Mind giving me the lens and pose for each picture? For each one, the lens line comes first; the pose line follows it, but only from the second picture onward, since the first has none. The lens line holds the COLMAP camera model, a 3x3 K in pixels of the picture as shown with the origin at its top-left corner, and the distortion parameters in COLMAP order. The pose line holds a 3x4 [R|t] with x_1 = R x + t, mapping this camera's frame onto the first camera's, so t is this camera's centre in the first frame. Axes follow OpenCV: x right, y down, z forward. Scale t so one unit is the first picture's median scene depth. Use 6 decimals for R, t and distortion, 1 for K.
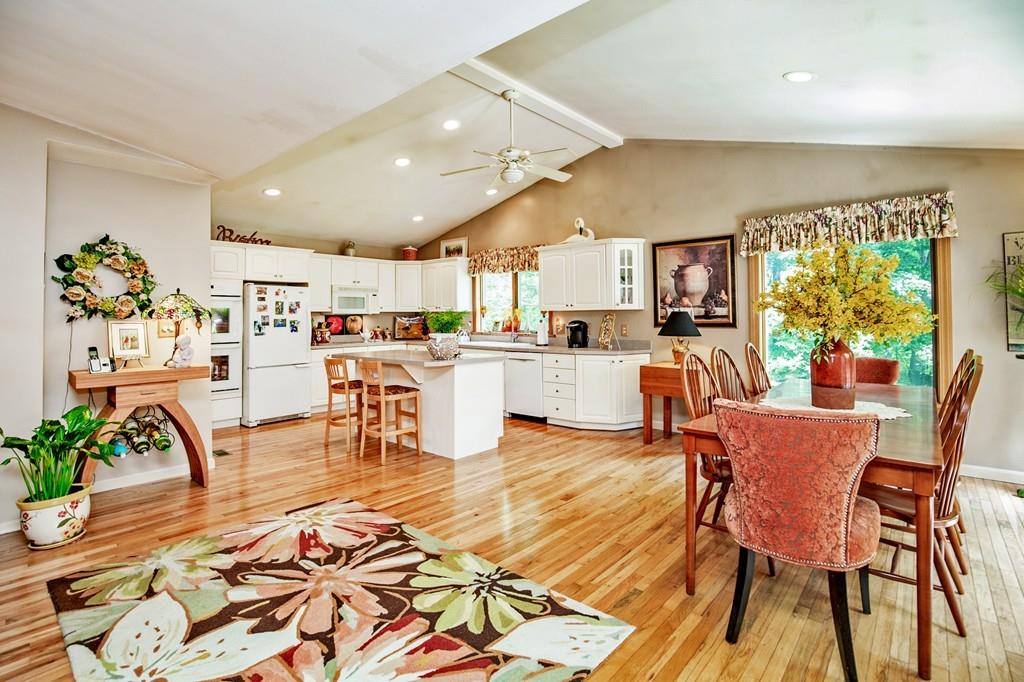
lens RADIAL K [[473.5, 0, 521.5], [0, 473.5, 304.7], [0, 0, 1]] dist [-0.031263, -0.000033]
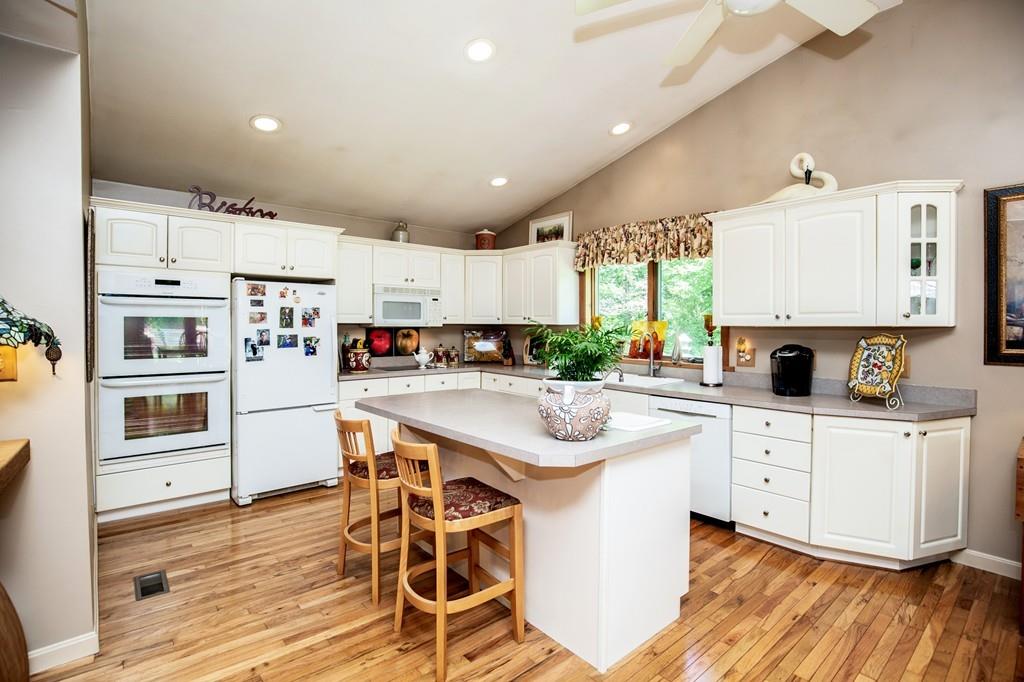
lens RADIAL K [[475.0, 0, 508.9], [0, 475.0, 329.3], [0, 0, 1]] dist [-0.027685, 0.000355]
pose [[0.986879, 0.011795, -0.161029, -0.117179], [-0.006754, 0.999471, 0.031814, 0.000665], [0.161319, -0.030309, 0.986437, 0.417714]]
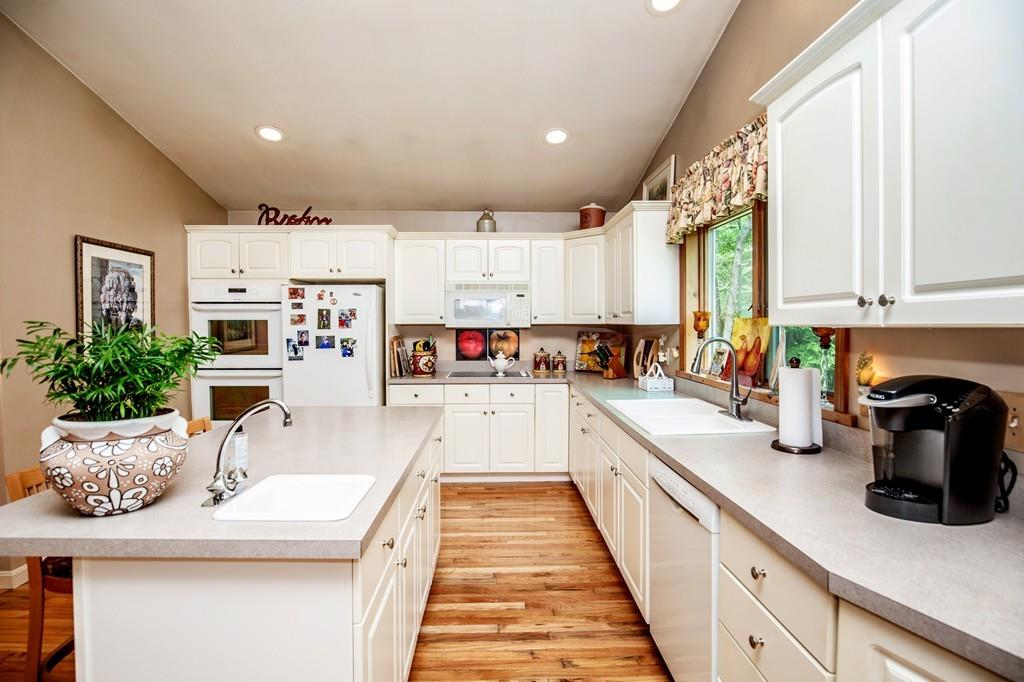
lens RADIAL K [[478.2, 0, 512.0], [0, 478.2, 341.0], [0, 0, 1]] dist [-0.032718, 0.000058]
pose [[0.681733, 0.030977, -0.730945, 0.140976], [0.012414, 0.998470, 0.053893, 0.005054], [0.731495, -0.045814, 0.680305, 0.734842]]
